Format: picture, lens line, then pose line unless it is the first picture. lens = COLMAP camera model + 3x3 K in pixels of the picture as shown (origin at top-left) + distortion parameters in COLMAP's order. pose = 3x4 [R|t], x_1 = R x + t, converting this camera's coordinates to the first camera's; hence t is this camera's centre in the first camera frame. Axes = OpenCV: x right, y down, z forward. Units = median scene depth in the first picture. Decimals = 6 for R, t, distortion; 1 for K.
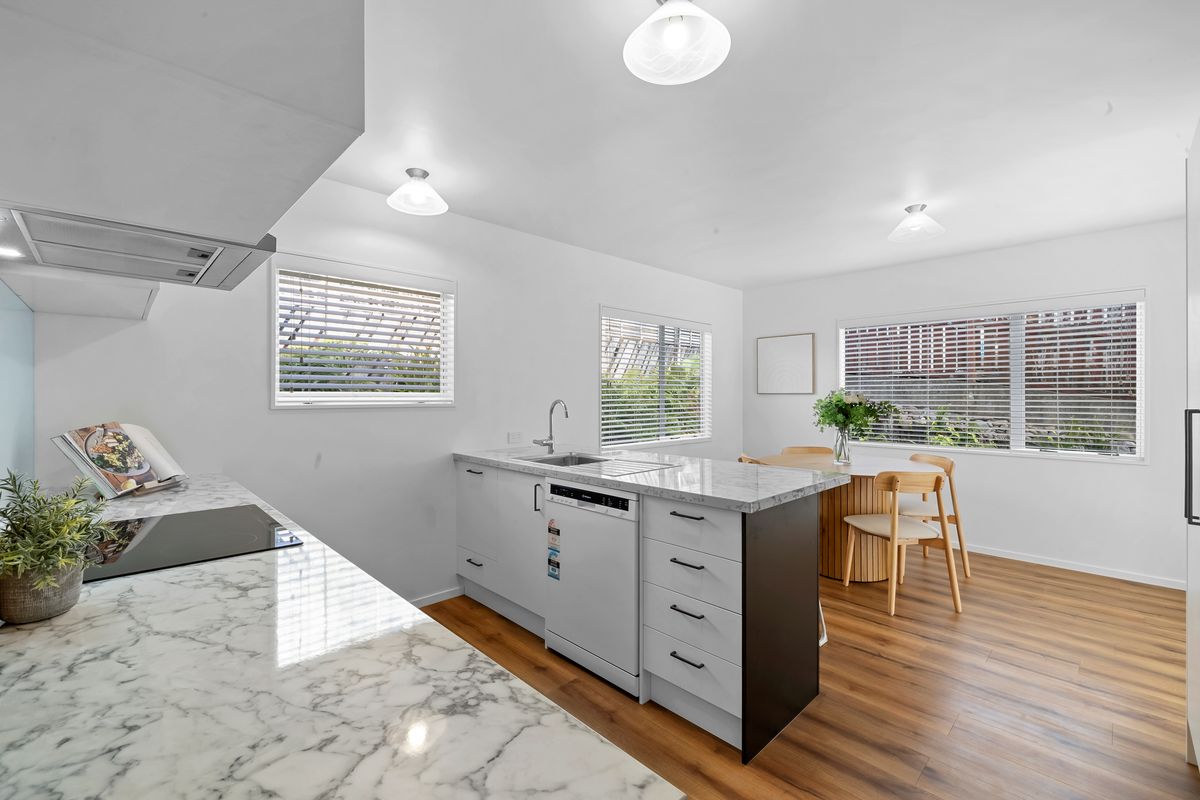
lens RADIAL K [[508.7, 0, 600.0], [0, 508.7, 400.0], [0, 0, 1]] dist [-0.002625, 0.000227]
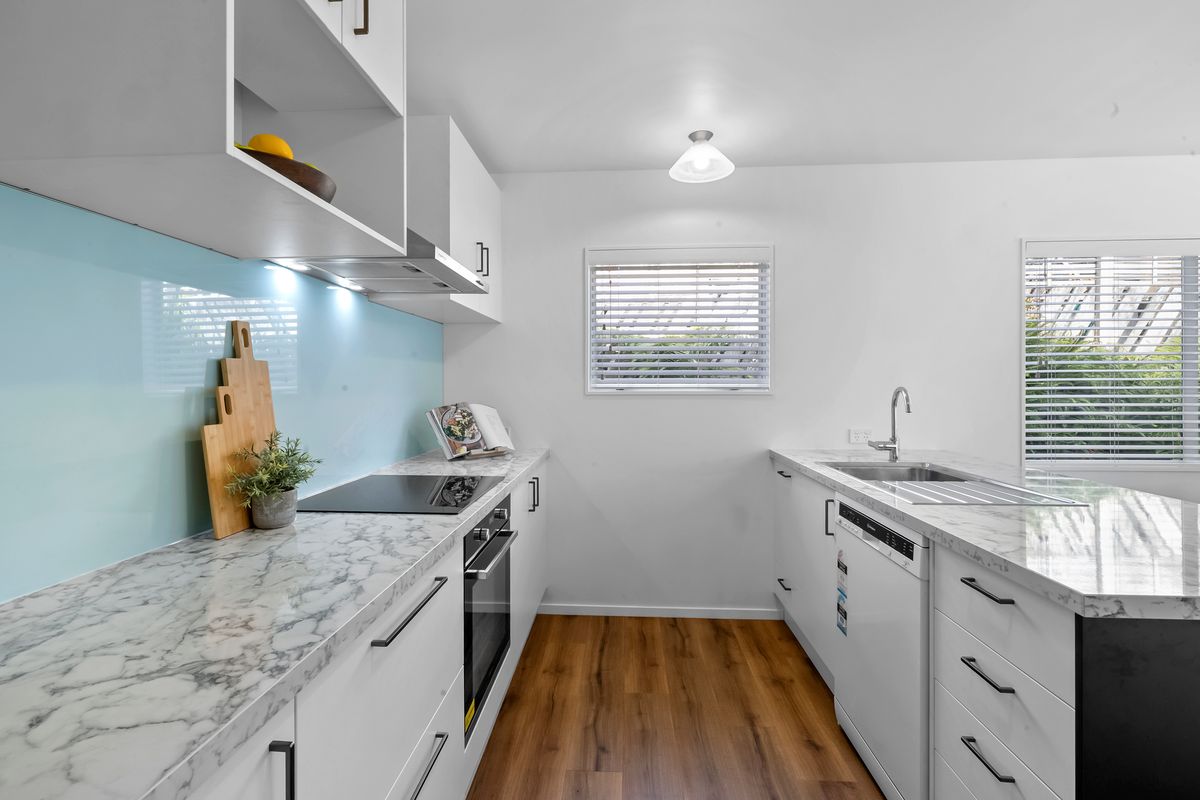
lens RADIAL K [[562.0, 0, 594.9], [0, 562.0, 387.3], [0, 0, 1]] dist [-0.004073, -0.000480]
pose [[0.670915, 0.003989, -0.741523, 0.332898], [-0.004289, 0.999990, 0.001499, 0.000466], [0.741521, 0.002175, 0.670926, 0.244854]]
